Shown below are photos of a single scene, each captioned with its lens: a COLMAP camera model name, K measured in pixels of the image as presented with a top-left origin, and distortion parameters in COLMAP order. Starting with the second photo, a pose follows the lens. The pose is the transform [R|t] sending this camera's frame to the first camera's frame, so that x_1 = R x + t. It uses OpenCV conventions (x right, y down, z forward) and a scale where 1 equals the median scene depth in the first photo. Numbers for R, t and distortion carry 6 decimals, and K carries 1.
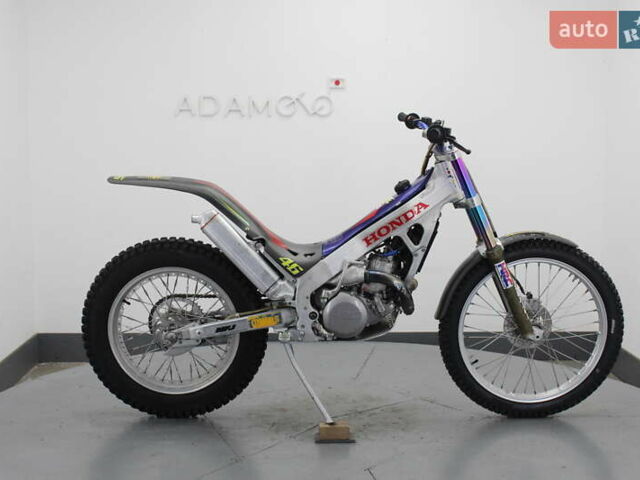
lens RADIAL K [[1066.9, 0, 320.0], [0, 1066.9, 240.0], [0, 0, 1]] dist [-0.042967, -0.086822]
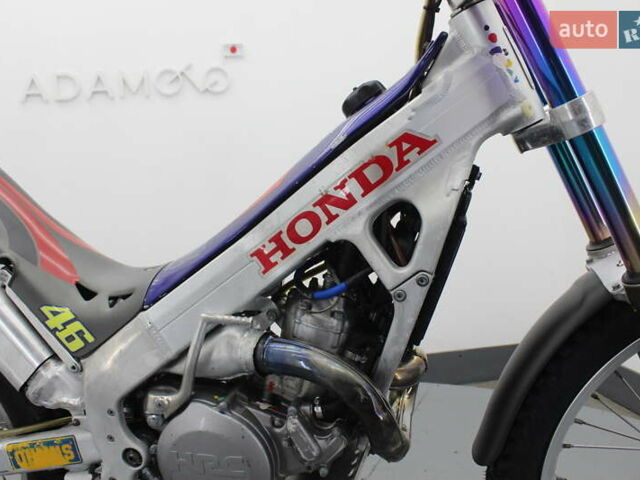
lens RADIAL K [[583.0, 0, 320.0], [0, 583.0, 240.0], [0, 0, 1]] dist [-0.174503, 0.153971]
pose [[0.970093, -0.033385, -0.240428, 0.108753], [0.032336, 0.999443, -0.008307, -0.002539], [0.240571, 0.000284, 0.970631, 0.818544]]
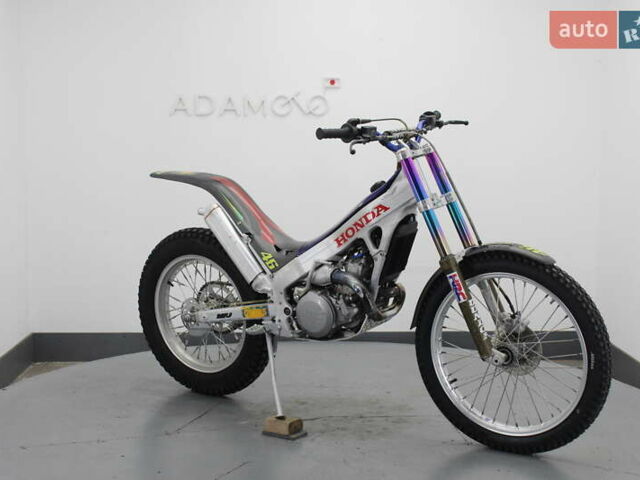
lens RADIAL K [[1066.9, 0, 320.0], [0, 1066.9, 240.0], [0, 0, 1]] dist [-0.042967, -0.086822]
pose [[0.813351, 0.060478, -0.578621, 0.600422], [-0.060153, 0.997994, 0.019755, -0.018904], [0.578655, 0.018738, 0.815357, 0.187797]]
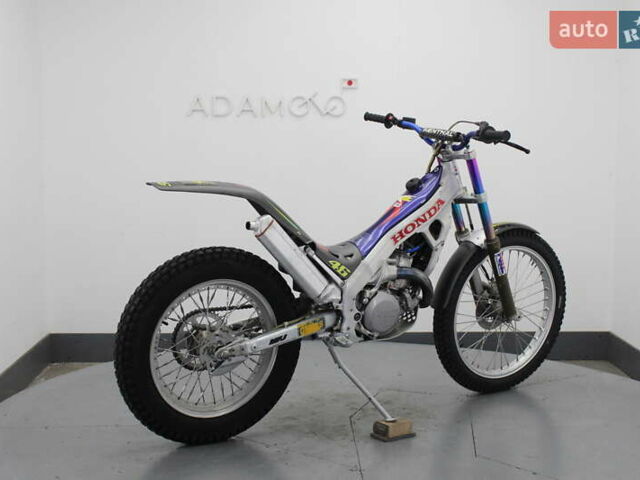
lens RADIAL K [[1066.9, 0, 320.0], [0, 1066.9, 240.0], [0, 0, 1]] dist [-0.042967, -0.086822]
pose [[0.847037, -0.056834, 0.528486, -0.555105], [0.049939, 0.998378, 0.027328, -0.029429], [-0.529183, 0.003244, 0.848502, 0.173903]]
